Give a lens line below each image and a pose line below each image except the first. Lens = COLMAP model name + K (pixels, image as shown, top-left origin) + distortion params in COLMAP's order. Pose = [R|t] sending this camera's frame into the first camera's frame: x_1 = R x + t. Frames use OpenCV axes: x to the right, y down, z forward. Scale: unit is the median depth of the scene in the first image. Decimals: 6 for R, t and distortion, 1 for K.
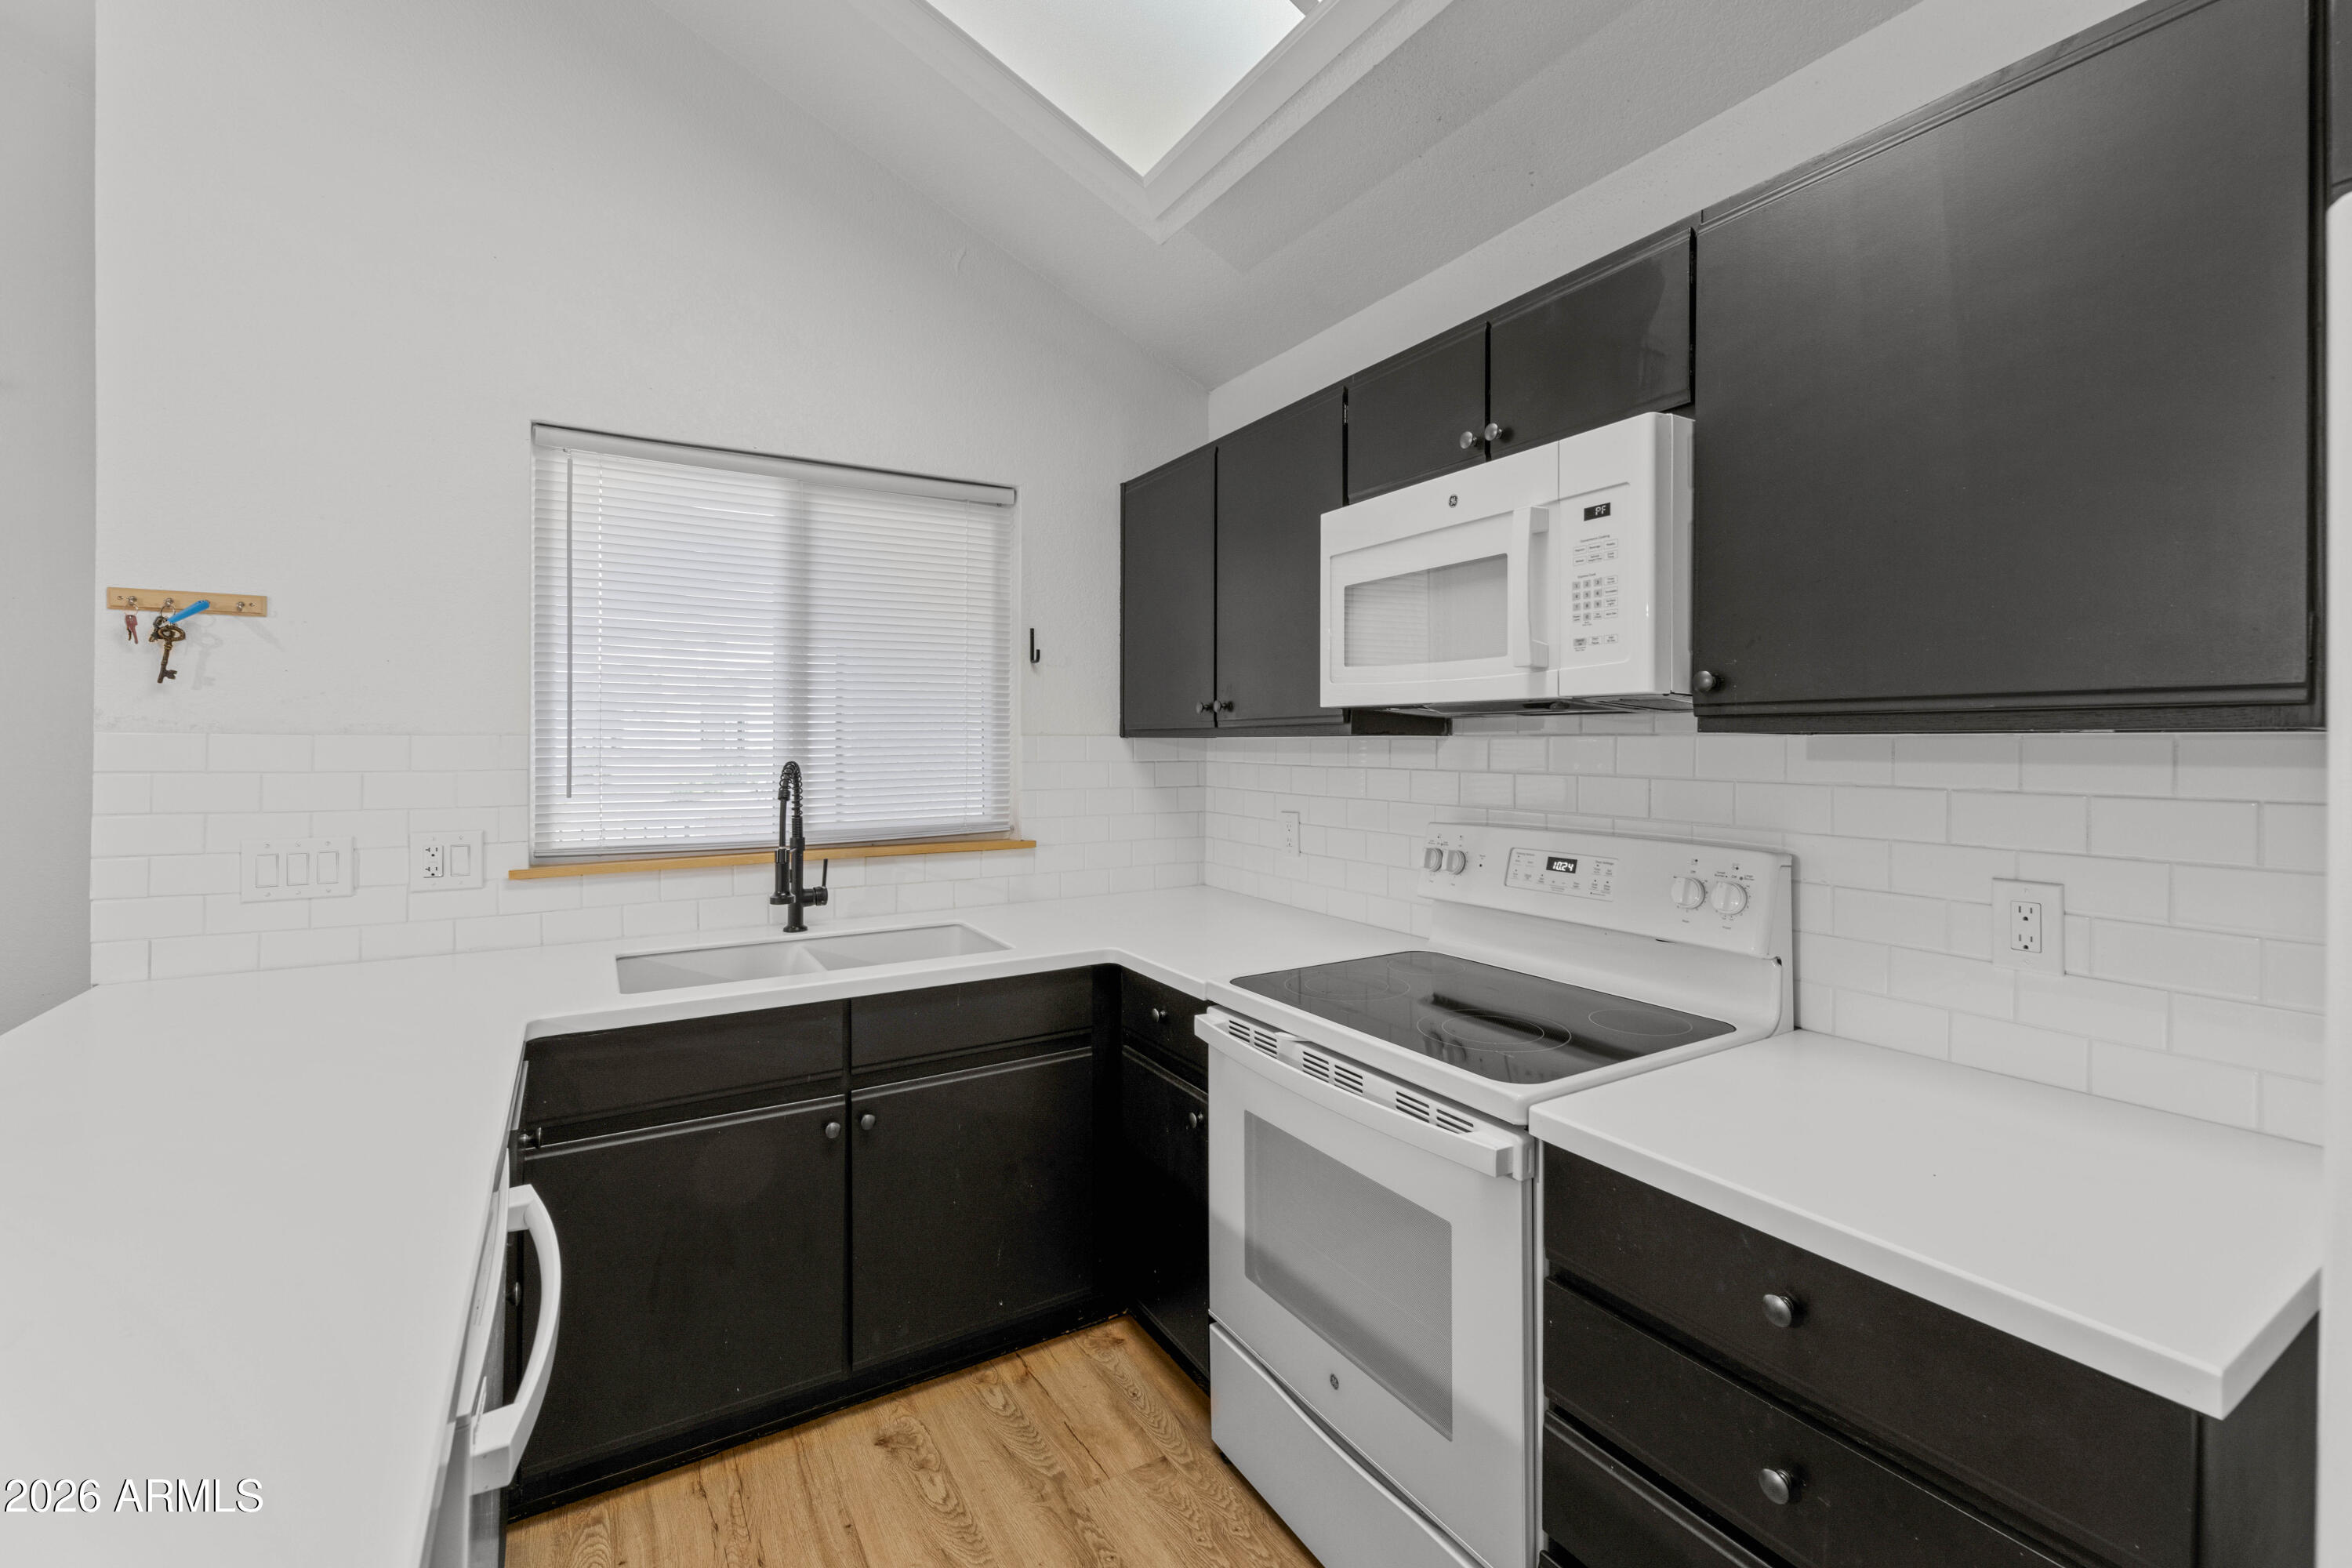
lens RADIAL K [[988.9, 0, 1179.8], [0, 988.9, 748.7], [0, 0, 1]] dist [-0.000830, -0.000250]
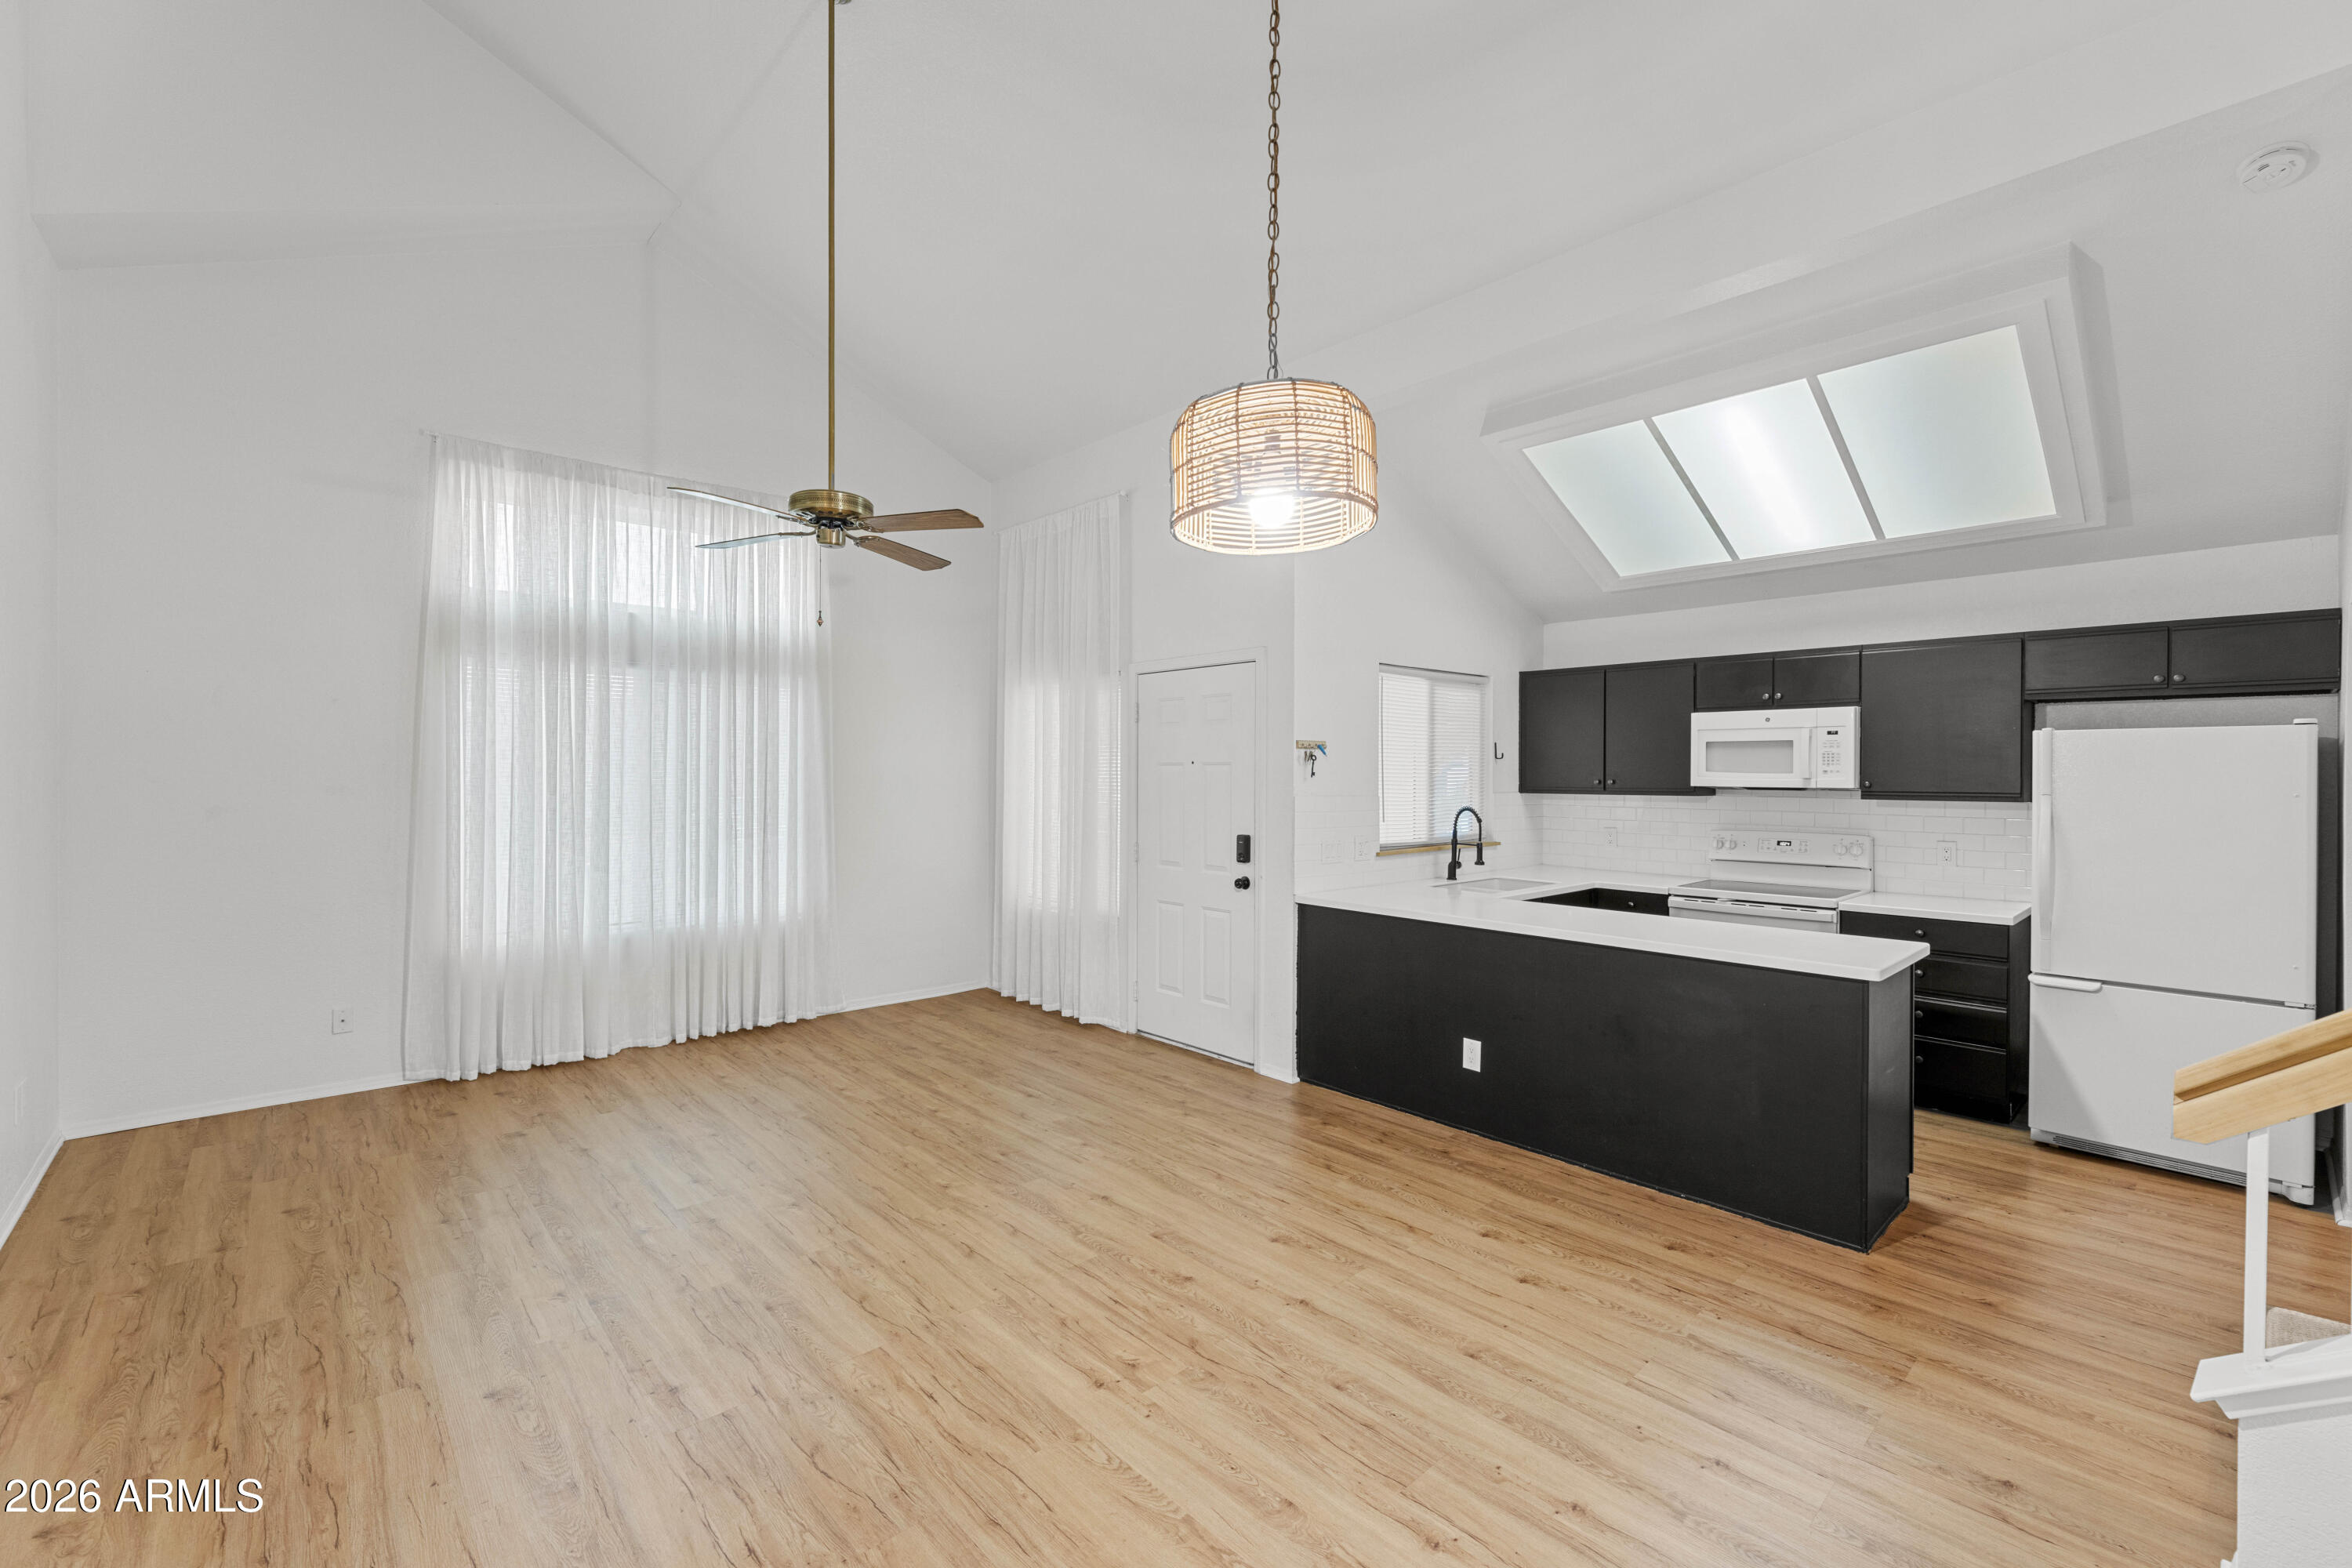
lens RADIAL K [[963.0, 0, 1174.9], [0, 963.0, 791.9], [0, 0, 1]] dist [0.000824, -0.000352]
pose [[0.979979, 0.000374, 0.199102, -1.854938], [-0.002561, 0.999939, 0.010728, -0.053909], [-0.199086, -0.011023, 0.979920, -1.346306]]
